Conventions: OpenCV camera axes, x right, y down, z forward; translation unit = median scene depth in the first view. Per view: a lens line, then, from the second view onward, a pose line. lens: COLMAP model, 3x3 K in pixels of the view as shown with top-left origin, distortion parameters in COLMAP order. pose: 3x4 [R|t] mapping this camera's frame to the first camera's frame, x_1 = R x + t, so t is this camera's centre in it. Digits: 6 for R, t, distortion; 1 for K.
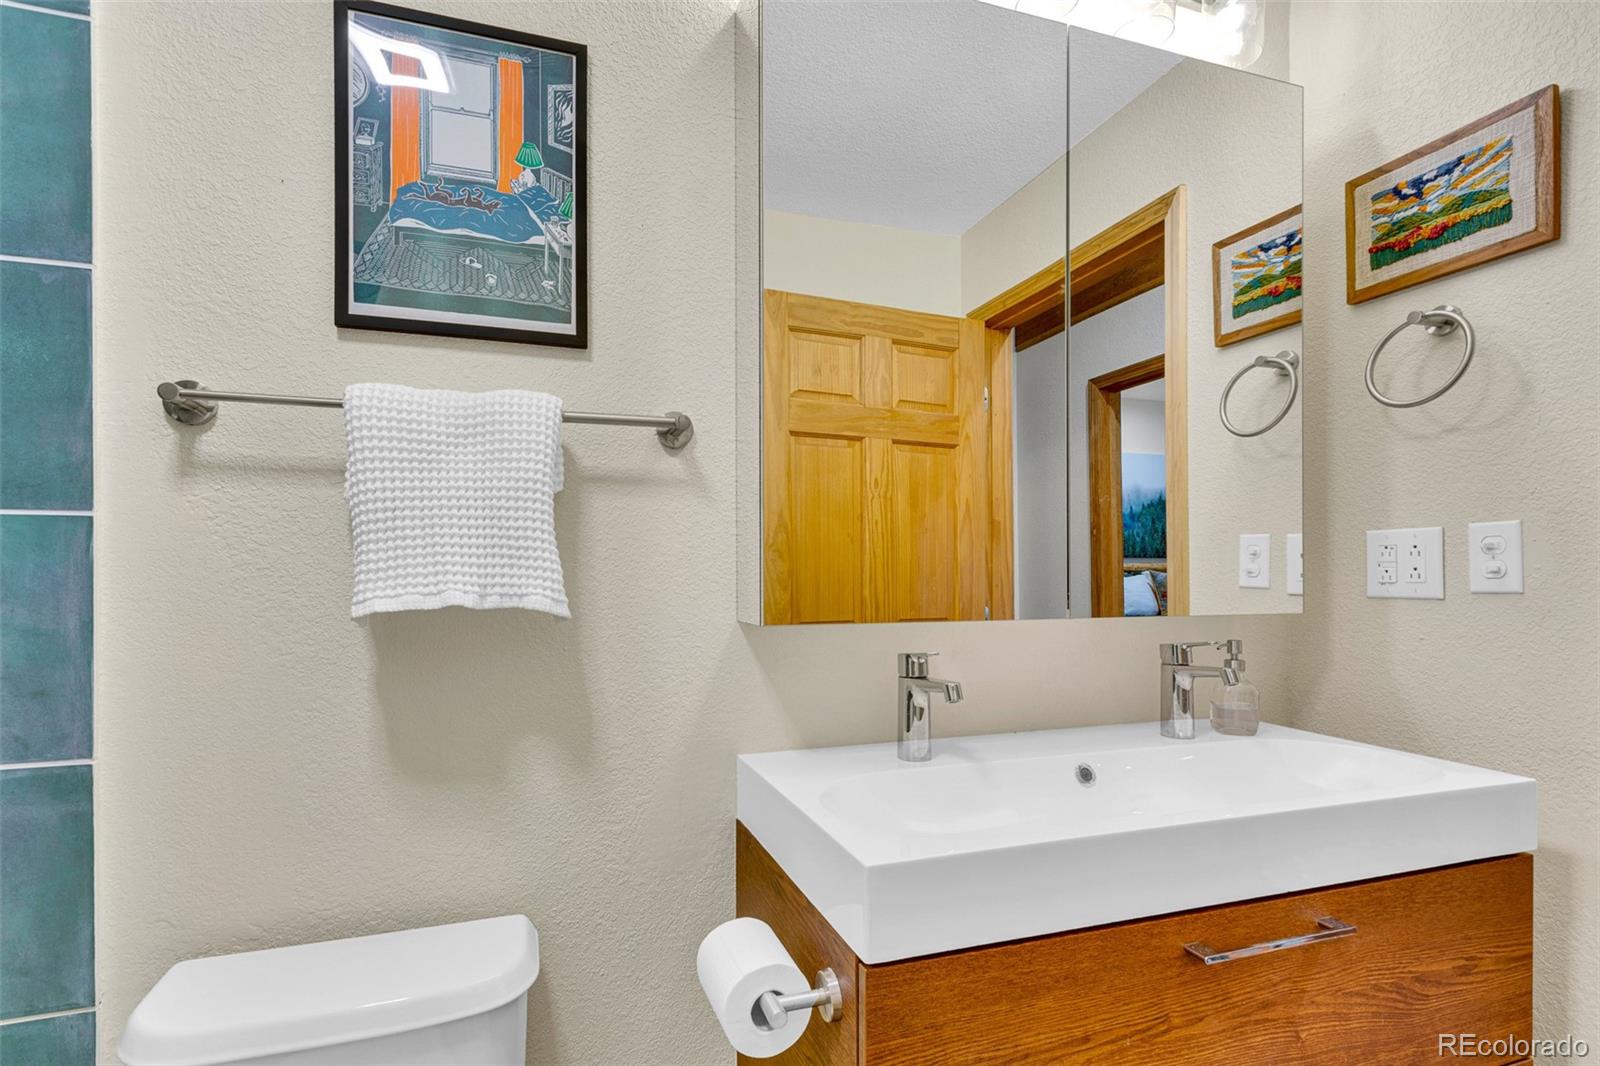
lens RADIAL K [[751.2, 0, 794.6], [0, 751.2, 568.4], [0, 0, 1]] dist [0.003508, 0.000339]
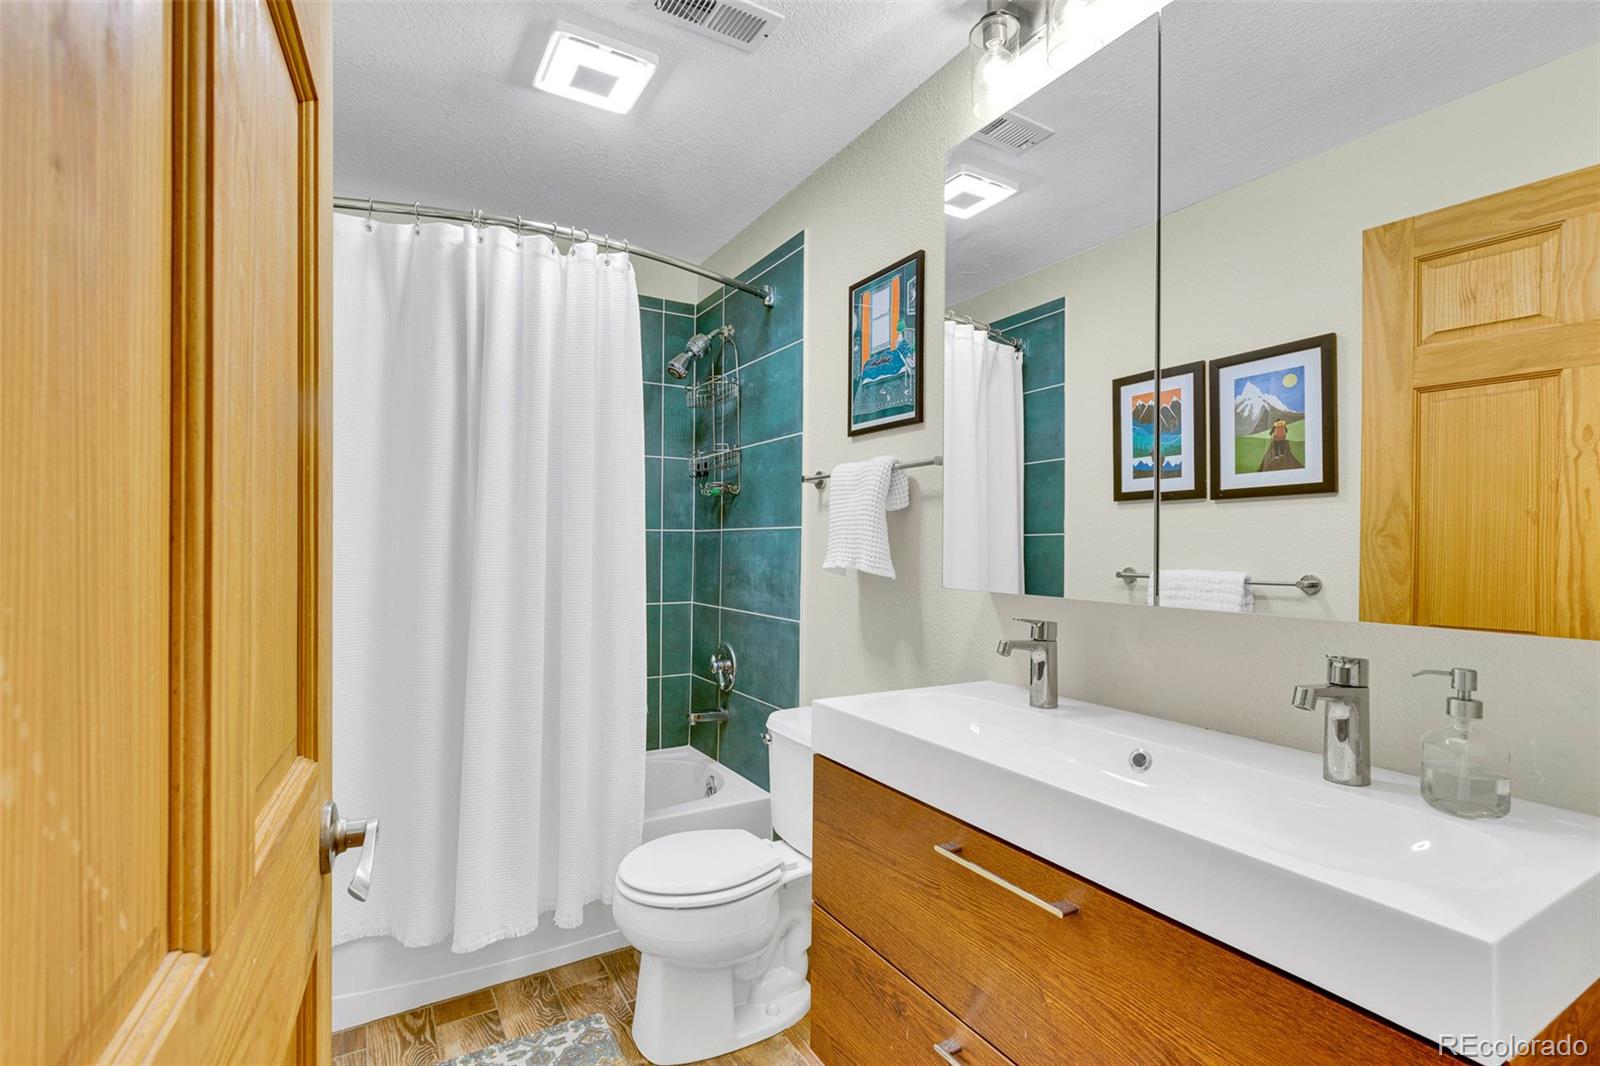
lens RADIAL K [[735.5, 0, 767.2], [0, 735.5, 550.1], [0, 0, 1]] dist [0.000173, -0.000792]
pose [[0.182357, 0.005510, -0.983217, 1.375186], [-0.014829, 0.999886, 0.002853, 0.000023], [0.983121, 0.014060, 0.182418, 0.364594]]
